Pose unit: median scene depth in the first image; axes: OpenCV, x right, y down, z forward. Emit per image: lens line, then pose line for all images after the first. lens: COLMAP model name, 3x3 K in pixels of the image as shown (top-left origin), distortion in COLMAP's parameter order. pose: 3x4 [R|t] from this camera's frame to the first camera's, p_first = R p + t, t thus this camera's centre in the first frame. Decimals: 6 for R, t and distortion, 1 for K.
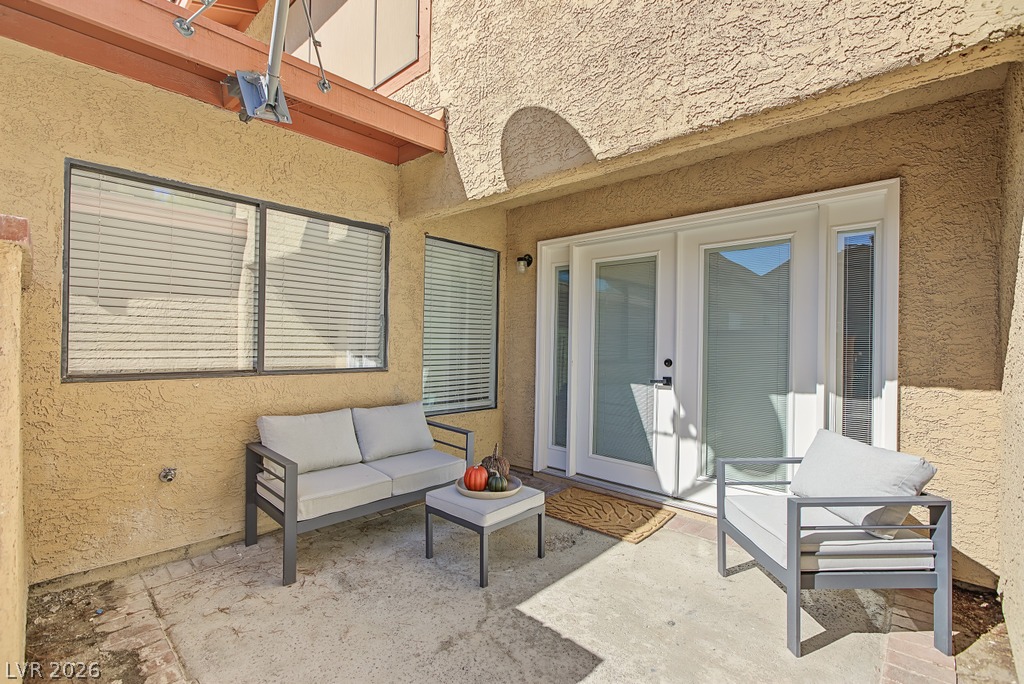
lens RADIAL K [[461.6, 0, 512.6], [0, 461.6, 340.8], [0, 0, 1]] dist [-0.001287, -0.000068]
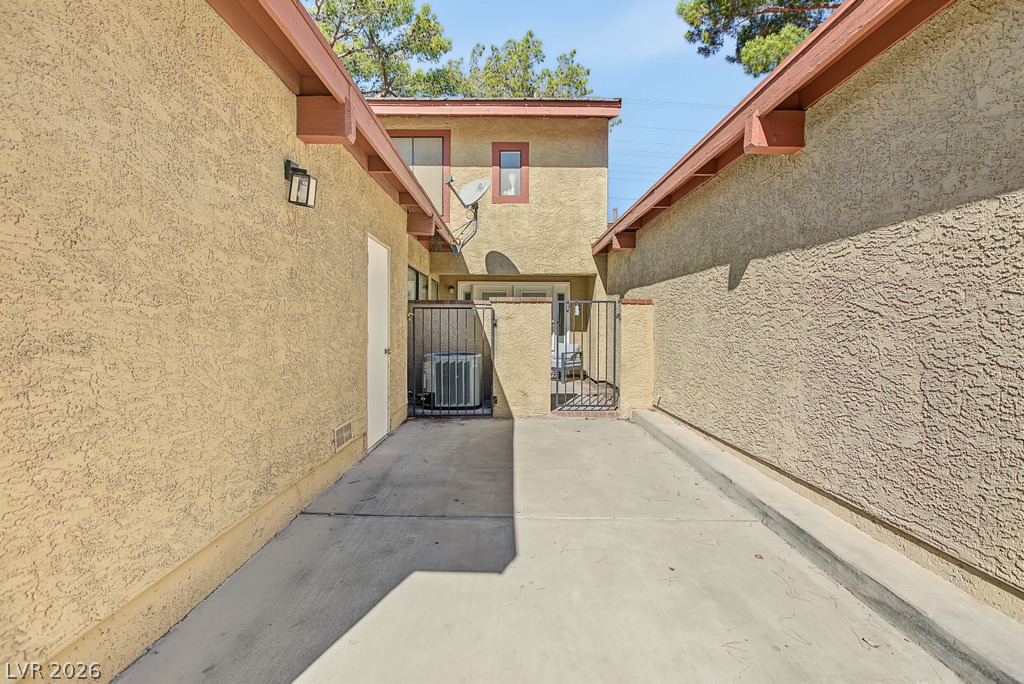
lens RADIAL K [[461.6, 0, 512.6], [0, 461.6, 338.9], [0, 0, 1]] dist [-0.001287, -0.000068]
pose [[0.742871, -0.020693, 0.669114, -2.177864], [0.001367, 0.999567, 0.029395, 0.036504], [-0.669433, -0.020922, 0.742578, -1.626706]]
